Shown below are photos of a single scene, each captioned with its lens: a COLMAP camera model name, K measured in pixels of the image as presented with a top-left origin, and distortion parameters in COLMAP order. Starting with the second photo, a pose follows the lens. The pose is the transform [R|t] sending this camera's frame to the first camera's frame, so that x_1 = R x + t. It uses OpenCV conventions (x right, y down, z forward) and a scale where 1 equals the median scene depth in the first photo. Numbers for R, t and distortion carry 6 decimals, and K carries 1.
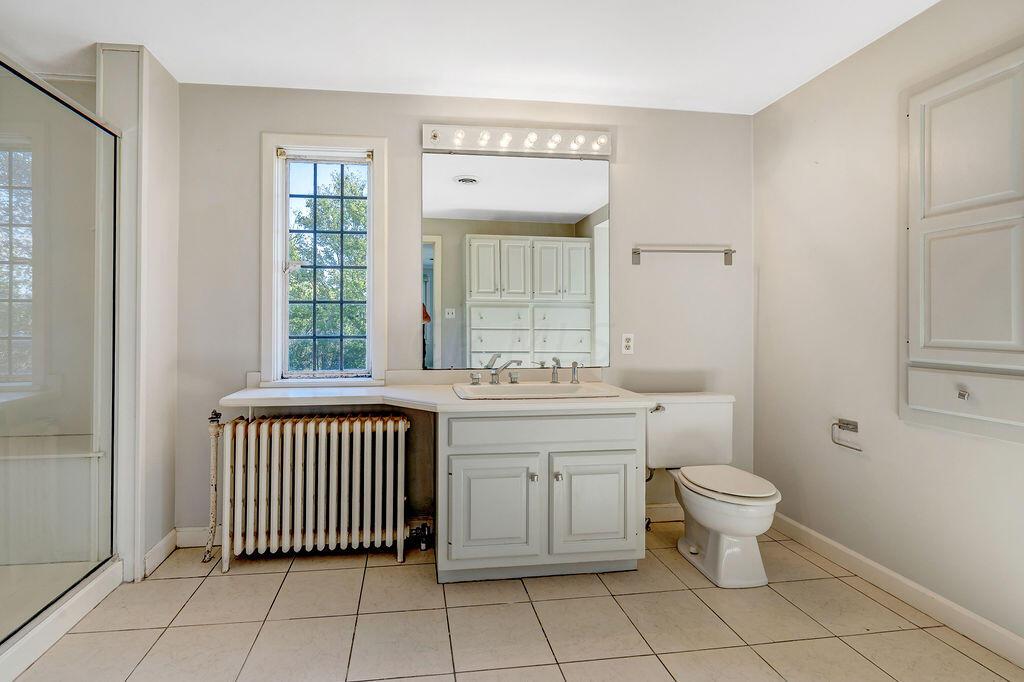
lens RADIAL K [[460.6, 0, 468.7], [0, 460.6, 320.1], [0, 0, 1]] dist [0.002091, 0.000494]
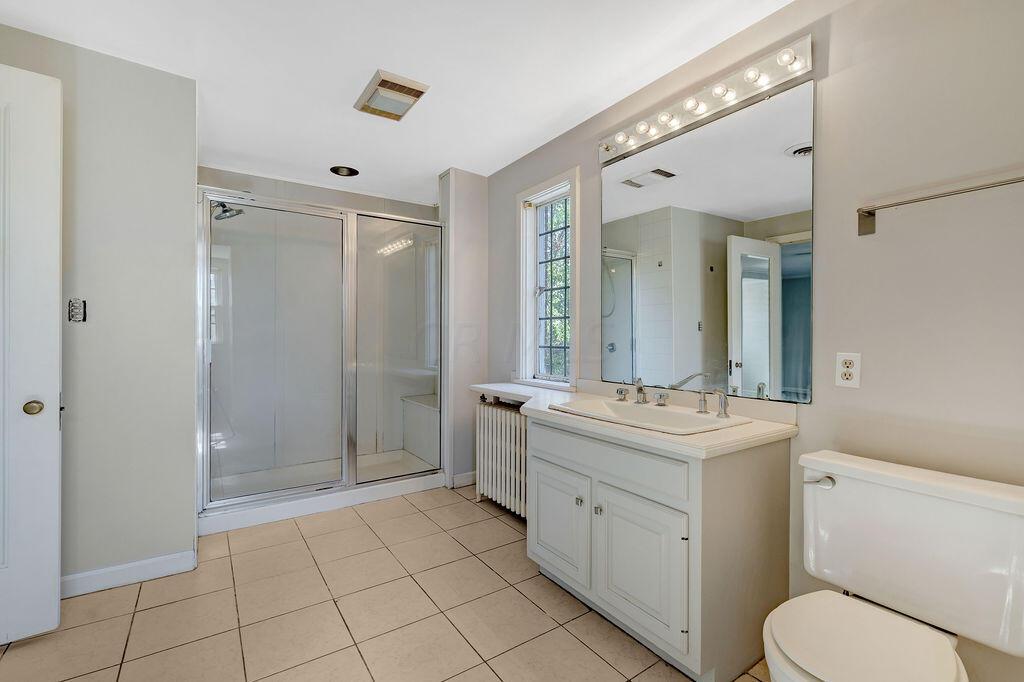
lens RADIAL K [[460.6, 0, 513.1], [0, 460.6, 332.8], [0, 0, 1]] dist [0.002091, 0.000494]
pose [[0.457991, -0.004755, -0.888944, 0.721728], [0.003516, 0.999988, -0.003537, 0.003708], [0.888950, -0.001505, 0.458002, 0.362282]]
